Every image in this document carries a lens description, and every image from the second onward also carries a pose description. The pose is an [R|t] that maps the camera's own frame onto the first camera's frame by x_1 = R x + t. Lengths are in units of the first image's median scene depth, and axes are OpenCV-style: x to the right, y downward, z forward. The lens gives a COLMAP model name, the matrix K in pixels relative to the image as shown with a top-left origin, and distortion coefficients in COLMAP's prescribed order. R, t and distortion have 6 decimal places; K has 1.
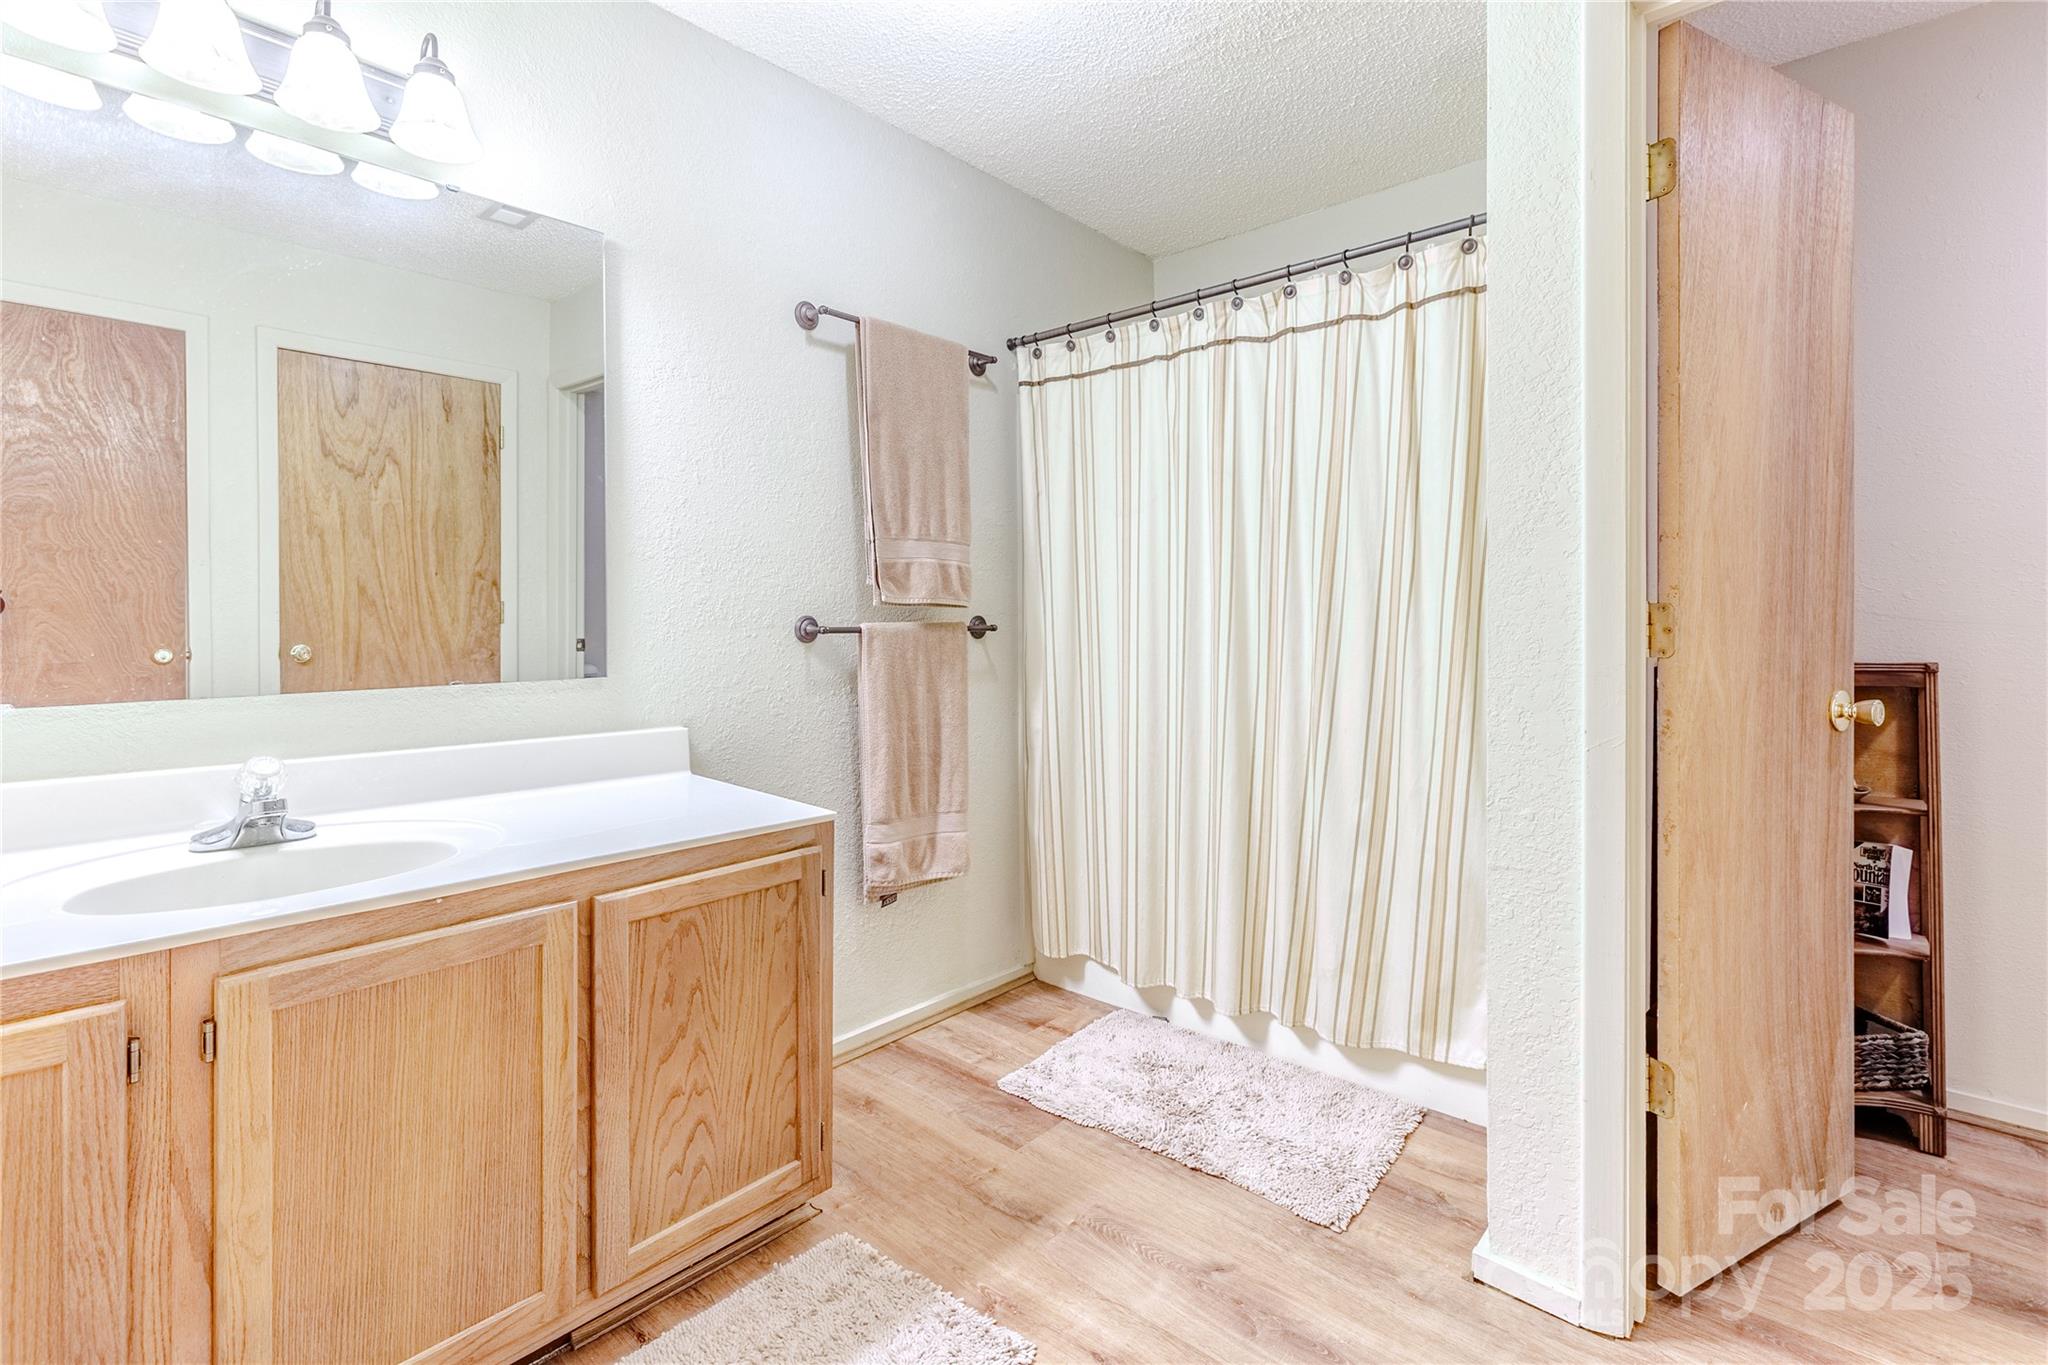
lens RADIAL K [[918.7, 0, 1061.1], [0, 918.7, 616.8], [0, 0, 1]] dist [0.002318, 0.000621]
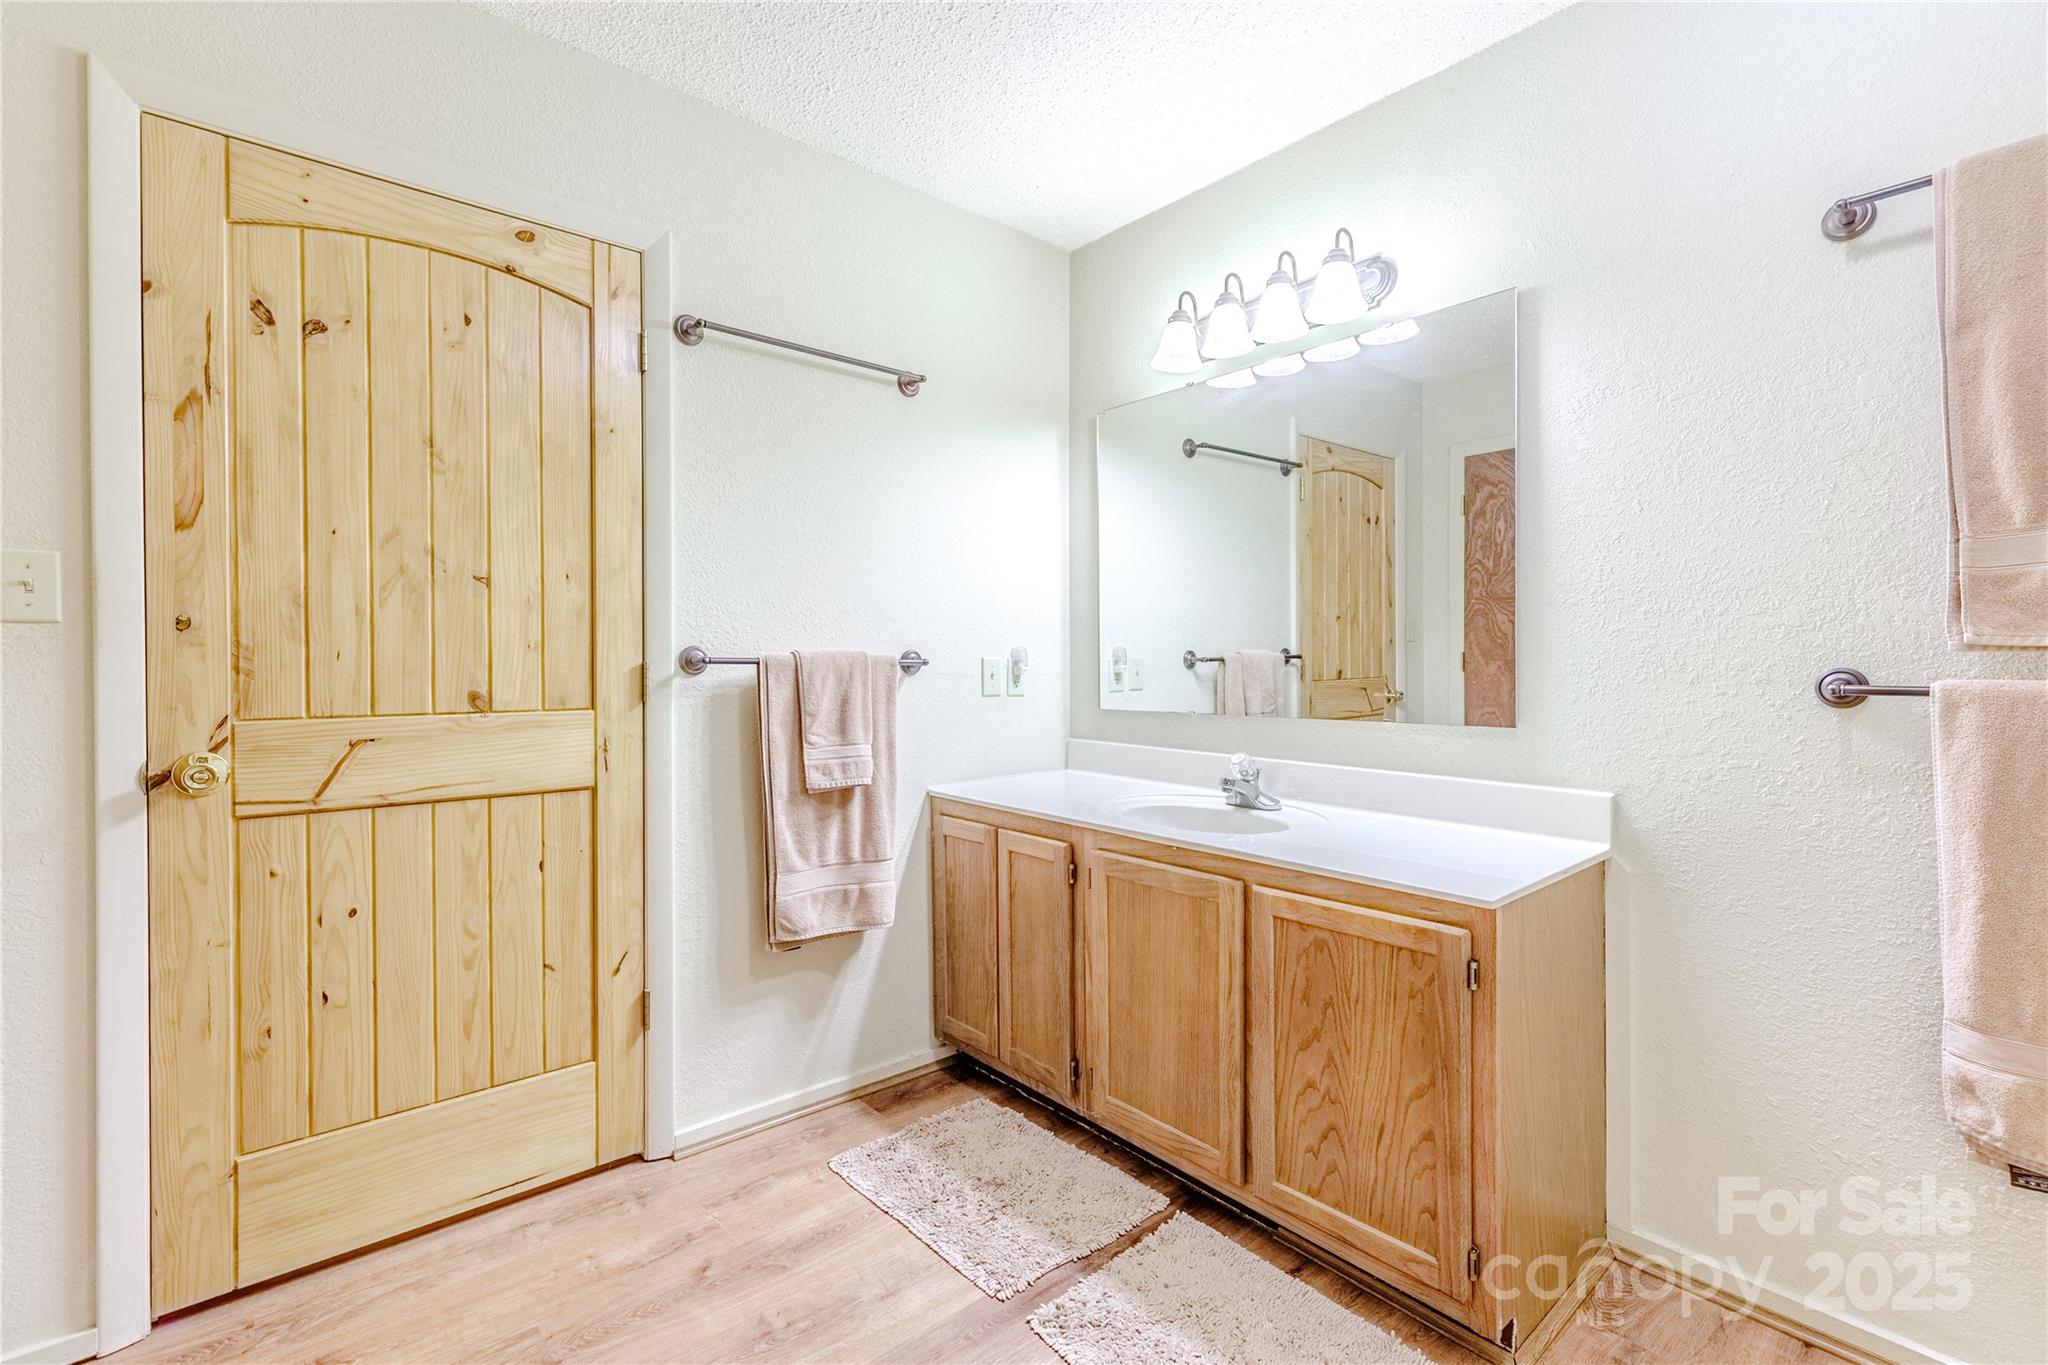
lens RADIAL K [[918.7, 0, 1026.4], [0, 918.7, 671.1], [0, 0, 1]] dist [0.002318, 0.000621]
pose [[-0.140528, 0.008838, -0.990037, 0.701088], [-0.002199, 0.999955, 0.009239, -0.005381], [0.990074, 0.003475, -0.140502, 0.747466]]
